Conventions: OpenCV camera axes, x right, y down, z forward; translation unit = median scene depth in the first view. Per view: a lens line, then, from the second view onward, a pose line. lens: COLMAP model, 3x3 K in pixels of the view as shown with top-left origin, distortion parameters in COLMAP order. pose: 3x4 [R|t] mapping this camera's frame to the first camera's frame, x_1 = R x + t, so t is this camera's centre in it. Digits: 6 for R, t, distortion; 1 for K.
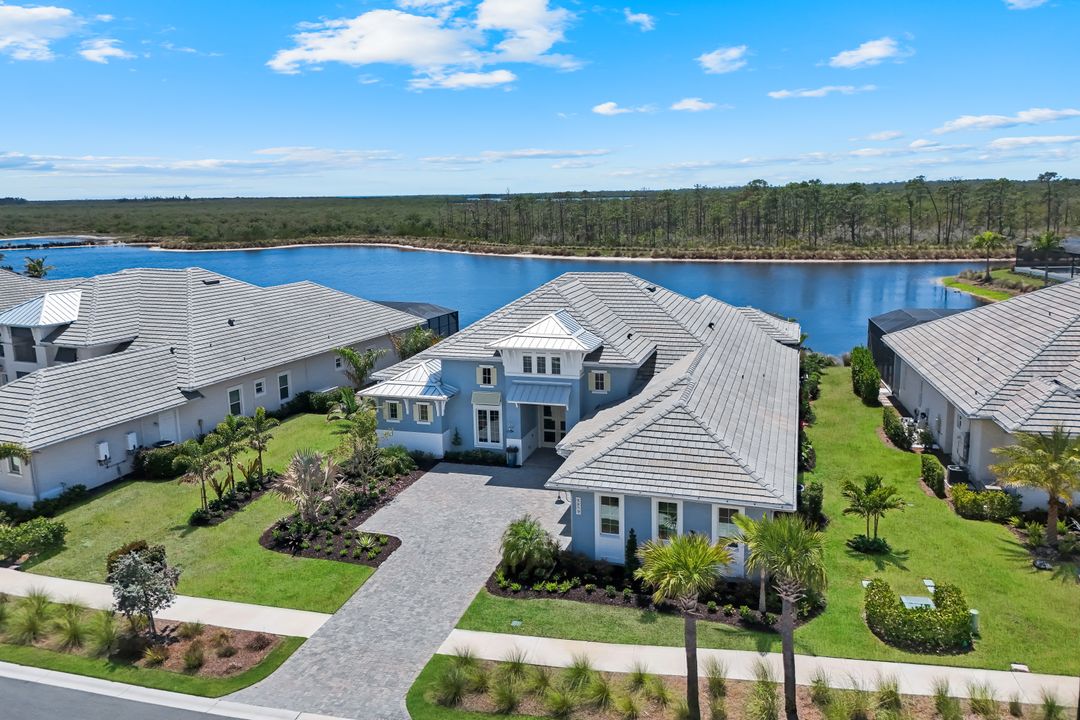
lens RADIAL K [[811.1, 0, 541.2], [0, 811.1, 336.5], [0, 0, 1]] dist [0.088757, -0.082682]
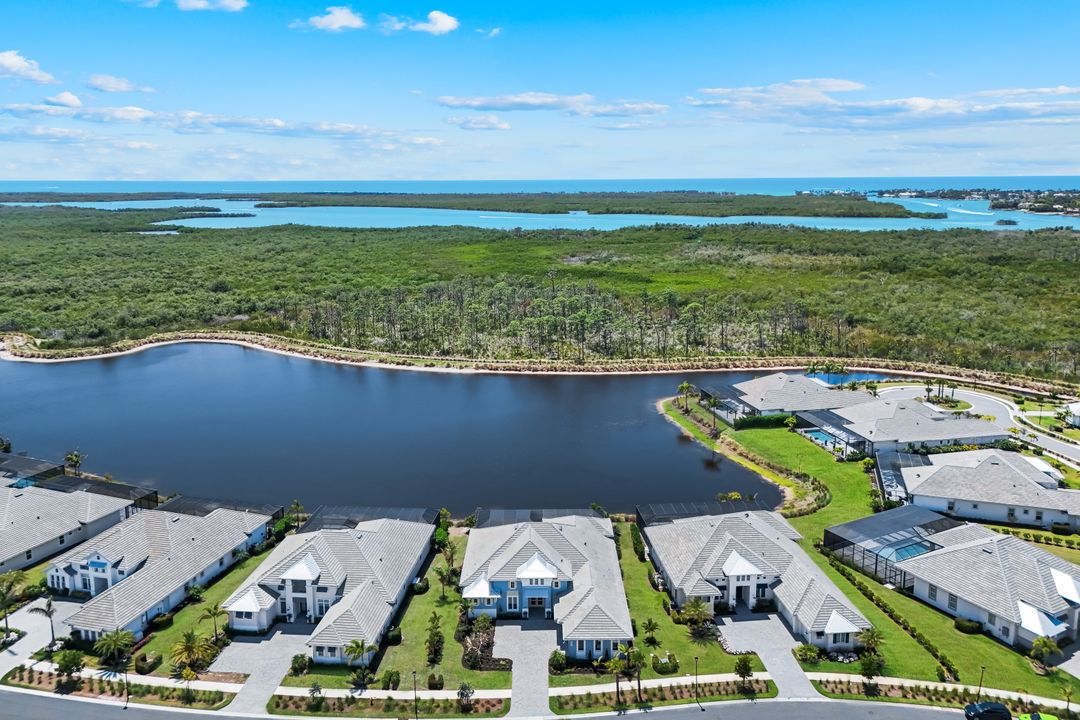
lens RADIAL K [[797.2, 0, 544.5], [0, 797.2, 330.8], [0, 0, 1]] dist [0.047911, -0.006305]
pose [[0.953527, -0.035522, 0.299206, -0.761072], [0.035423, 0.999356, 0.005758, -0.833904], [-0.299217, 0.005108, 0.954171, -1.605963]]
